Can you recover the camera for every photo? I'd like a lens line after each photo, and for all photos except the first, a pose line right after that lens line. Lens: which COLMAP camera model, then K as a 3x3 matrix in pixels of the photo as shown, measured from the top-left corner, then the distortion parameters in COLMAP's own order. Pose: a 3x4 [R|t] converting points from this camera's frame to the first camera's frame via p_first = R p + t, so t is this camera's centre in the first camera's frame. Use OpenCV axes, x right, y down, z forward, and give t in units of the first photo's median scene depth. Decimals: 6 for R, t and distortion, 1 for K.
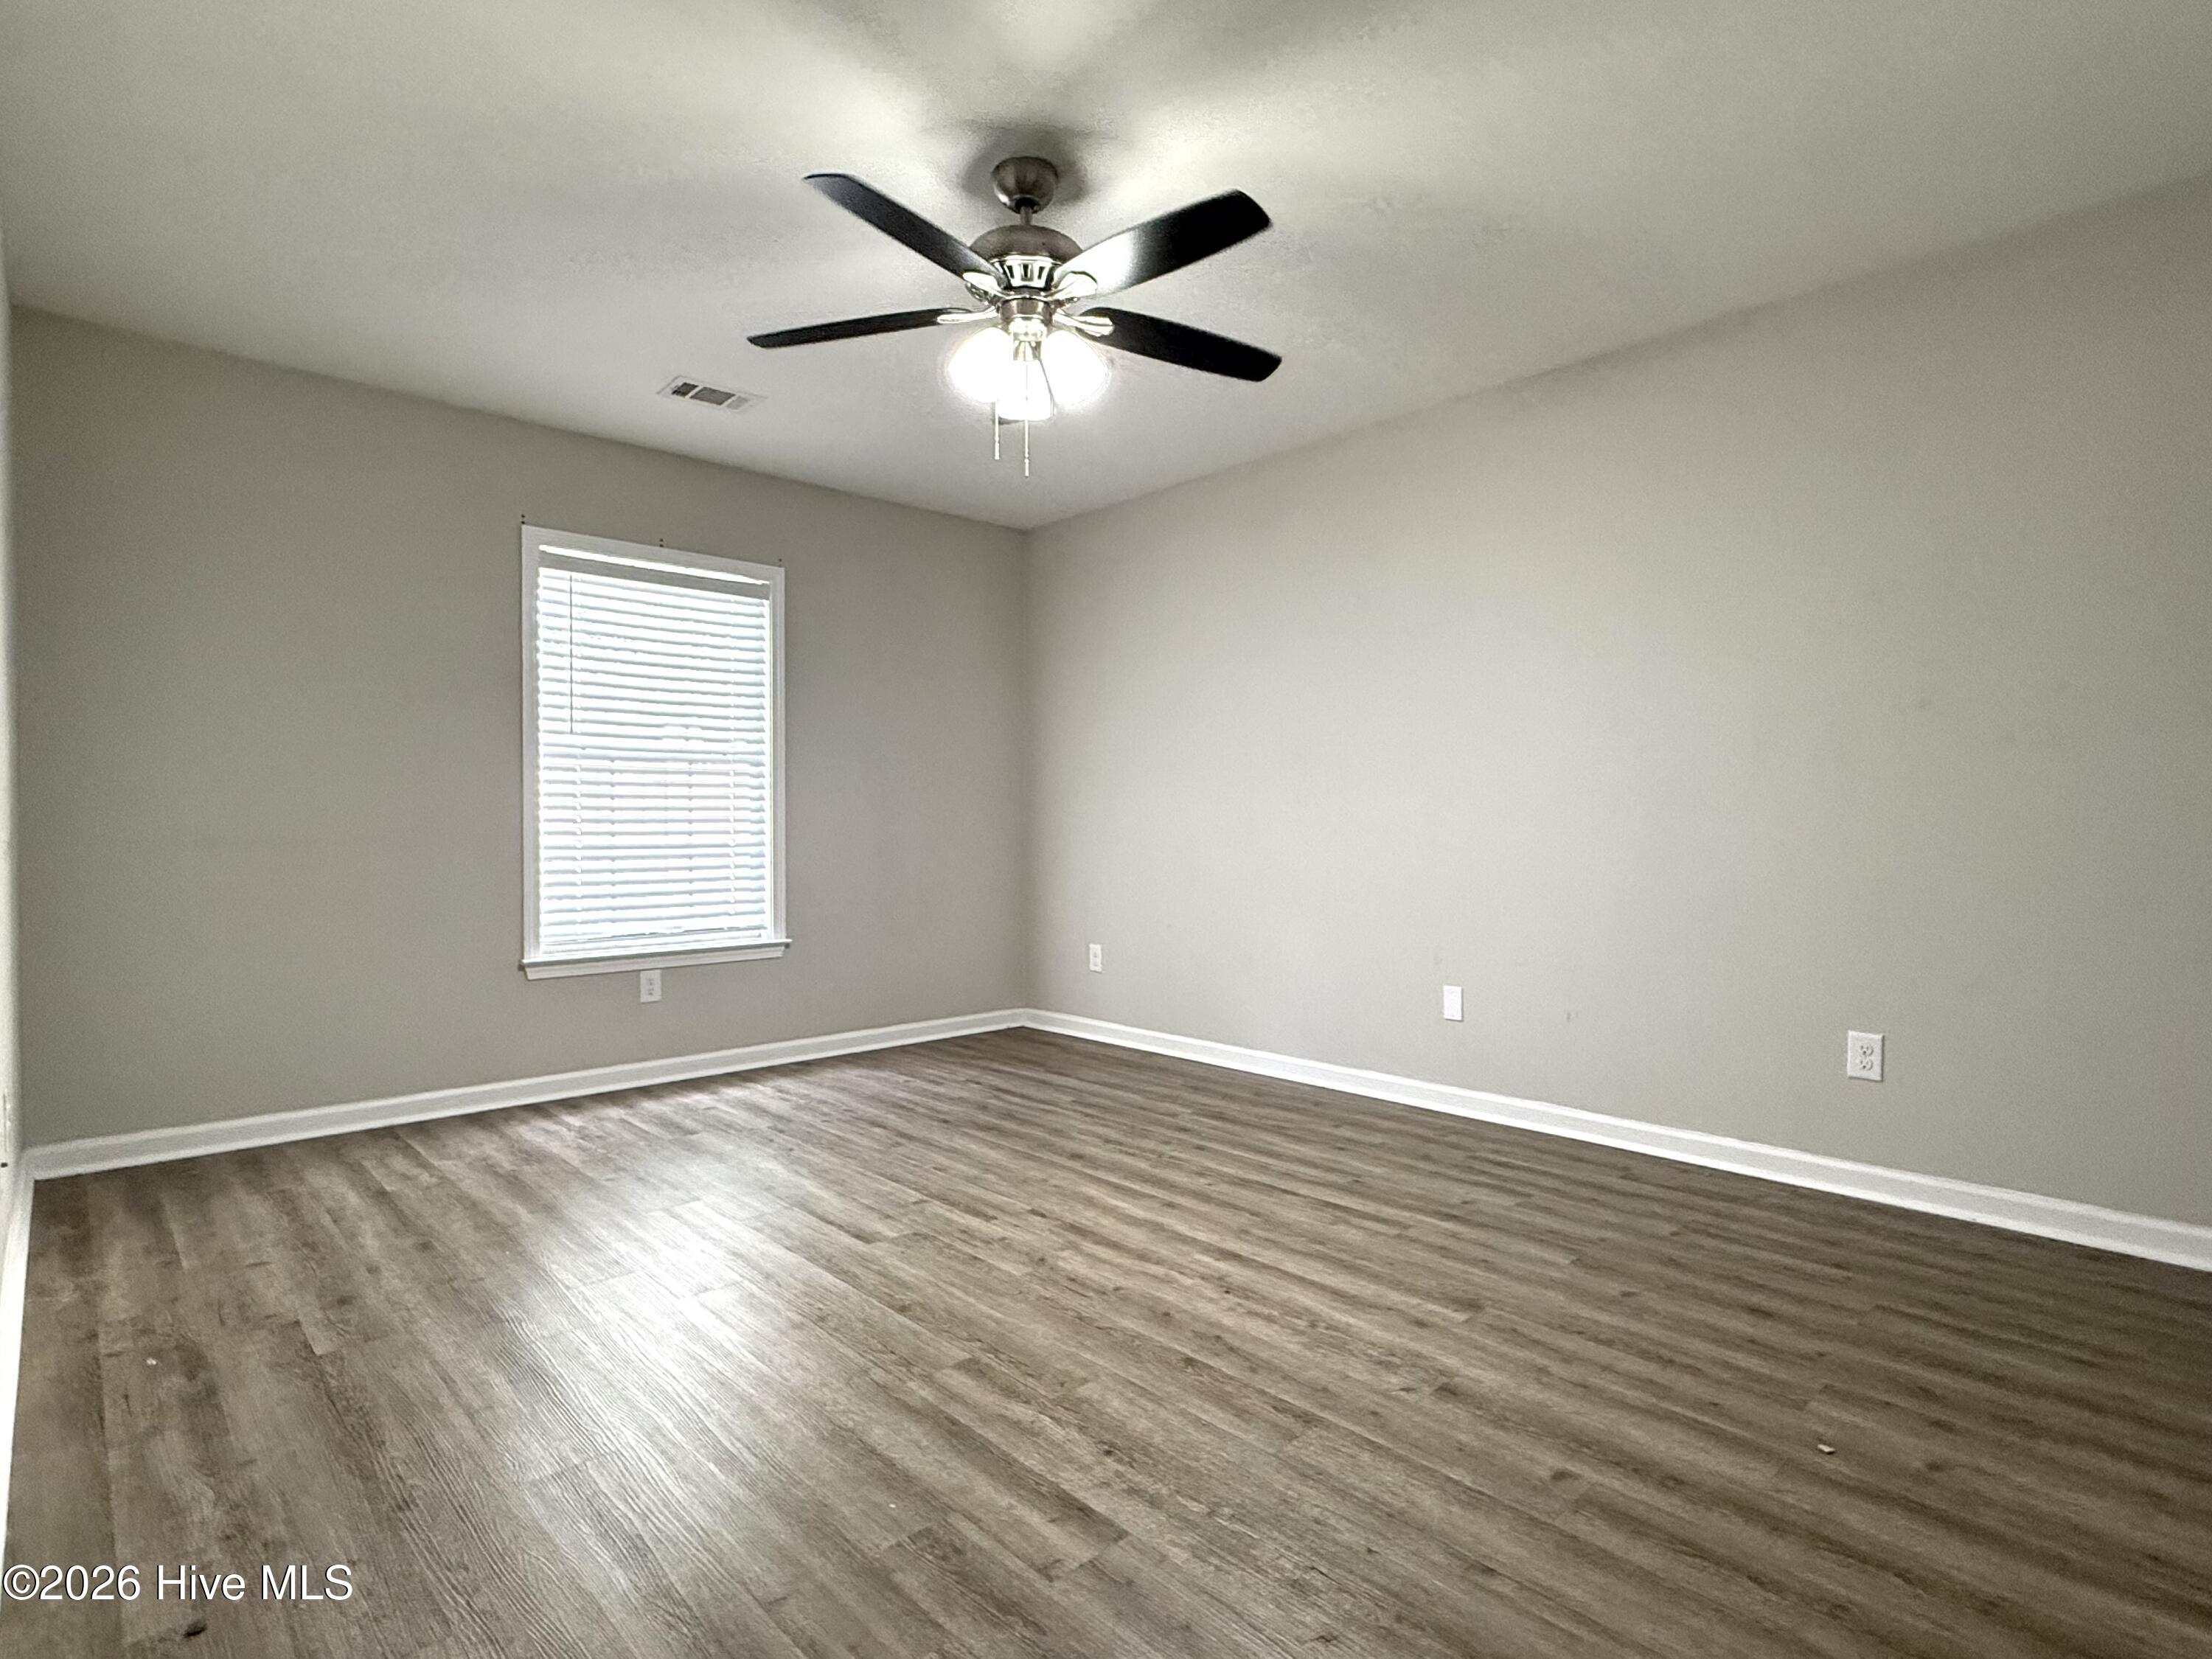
lens RADIAL K [[1137.2, 0, 1115.4], [0, 1137.2, 825.2], [0, 0, 1]] dist [-0.000010, 0.000060]
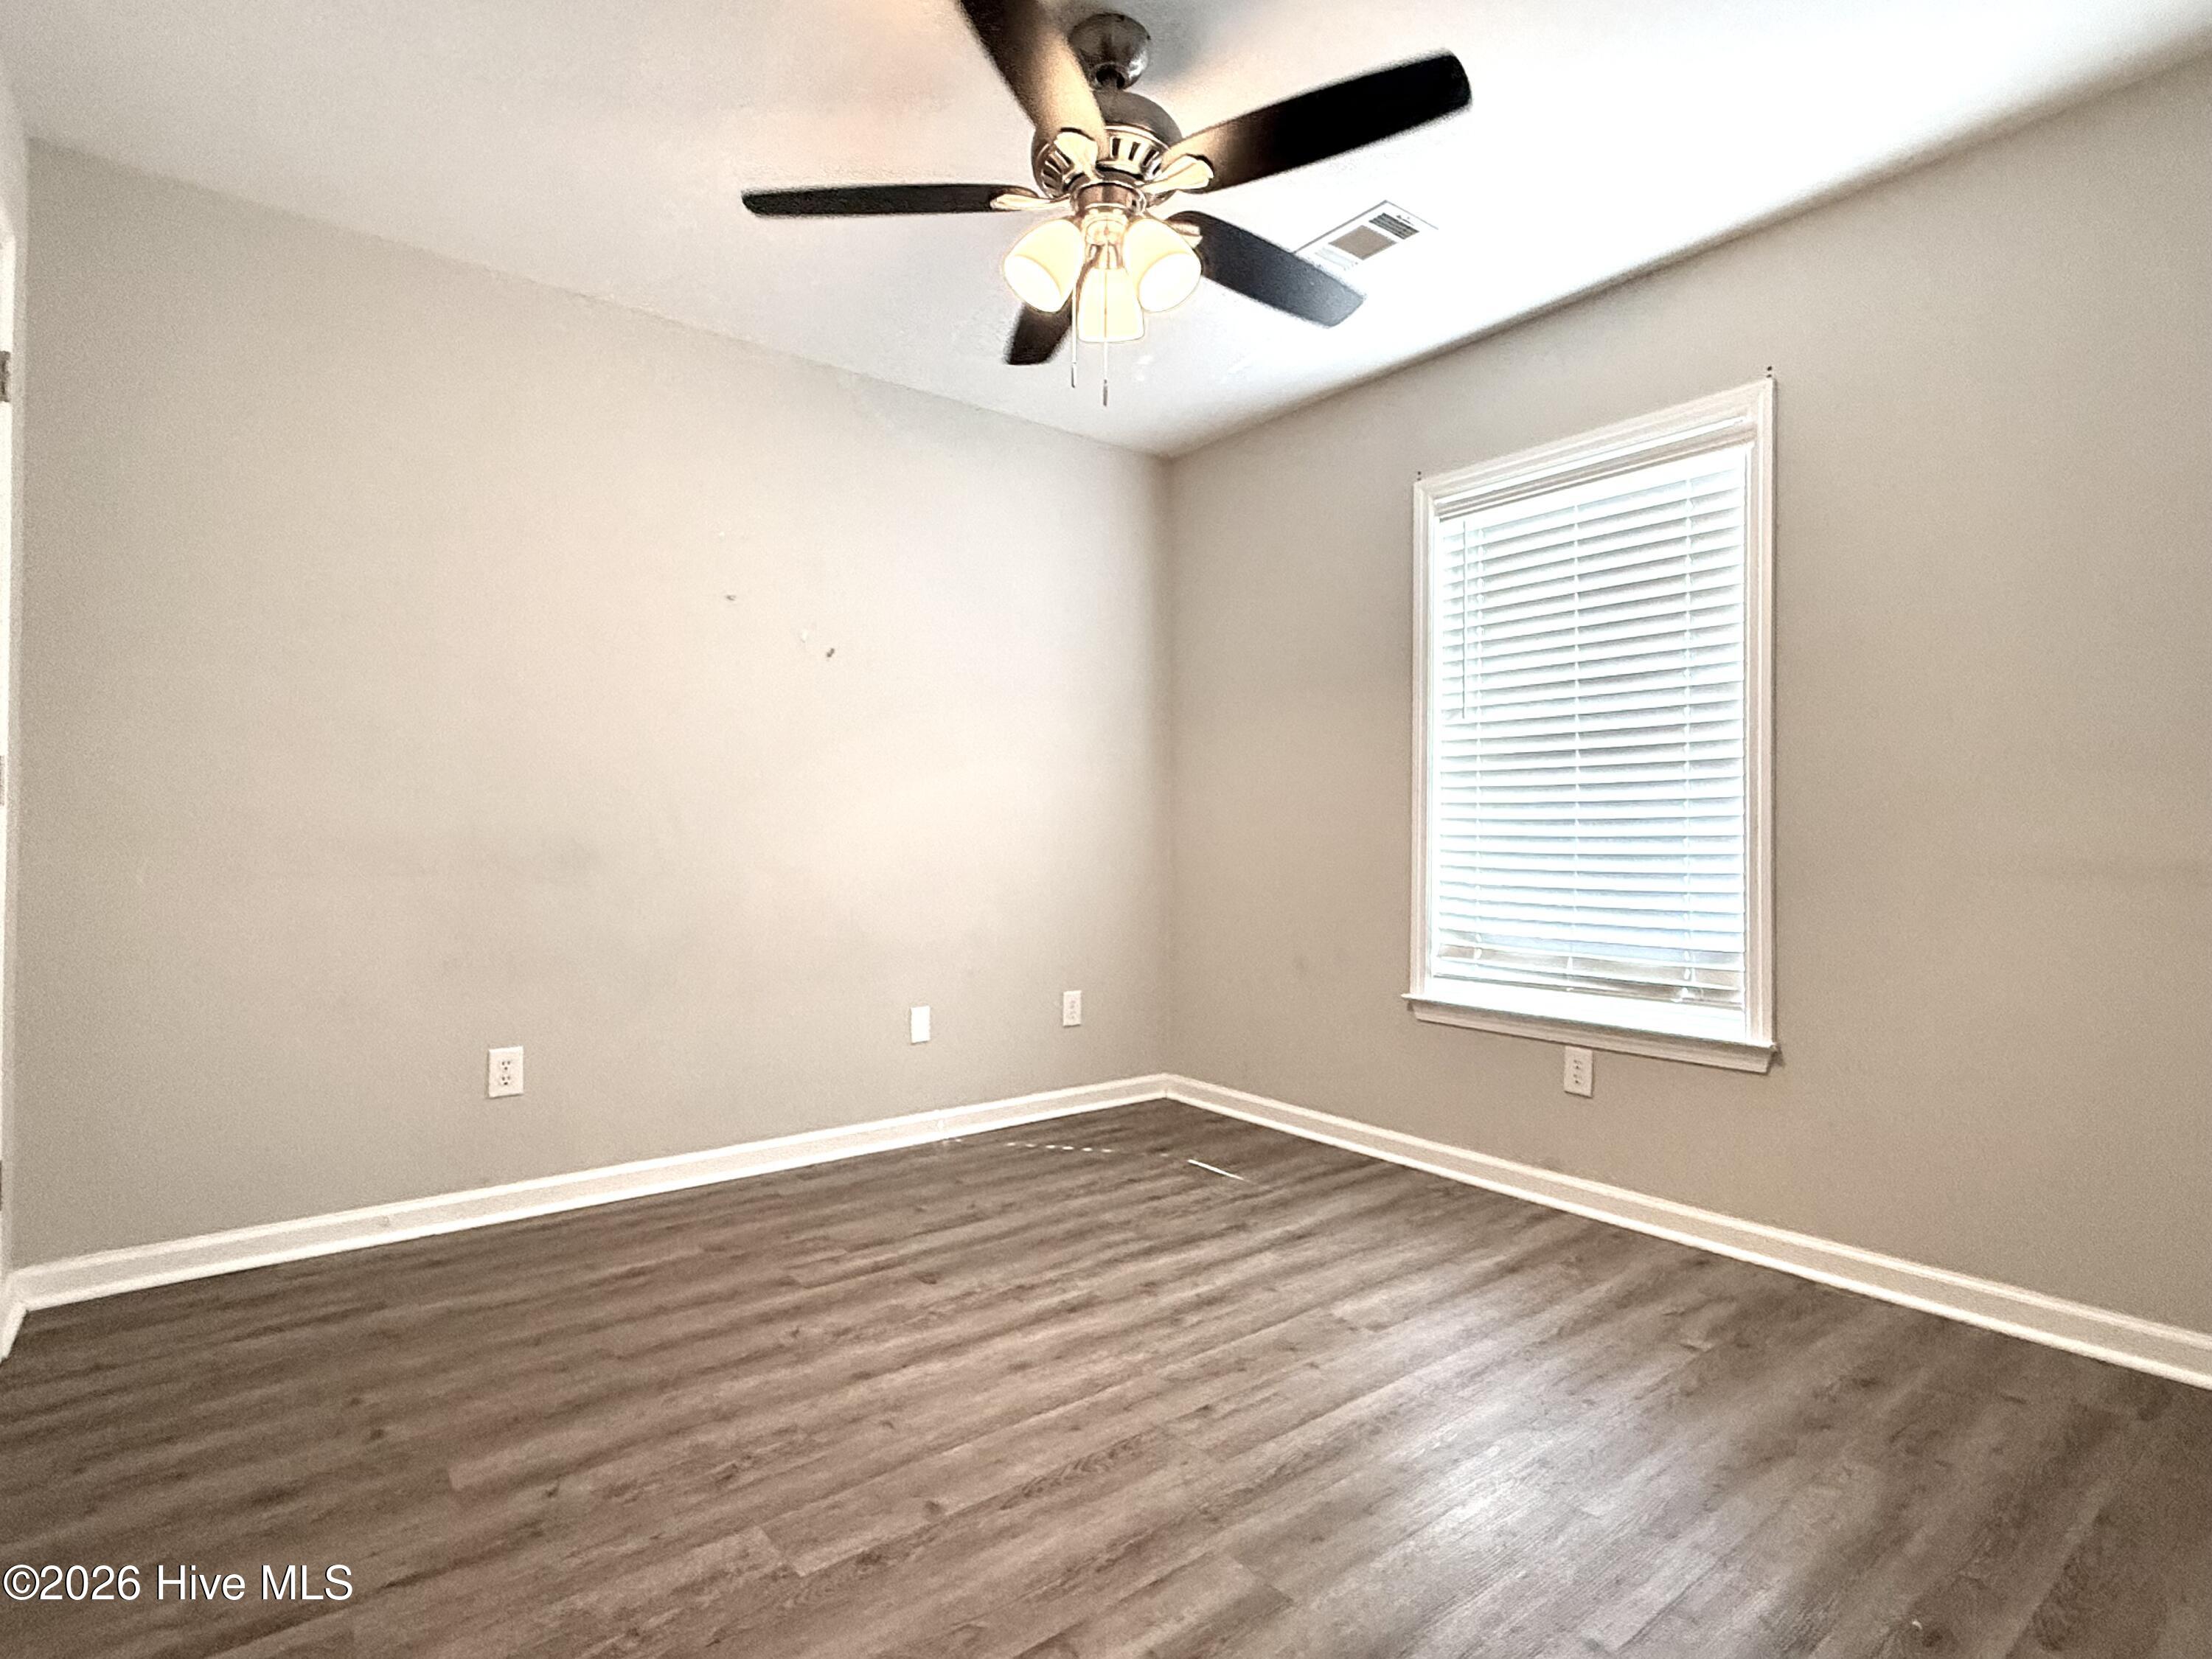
lens RADIAL K [[1137.2, 0, 1105.1], [0, 1137.2, 841.9], [0, 0, 1]] dist [-0.000010, 0.000060]
pose [[0.070893, 0.005534, 0.997469, -0.694774], [0.002615, 0.999980, -0.005733, 0.007399], [-0.997480, 0.003015, 0.070877, 0.821508]]
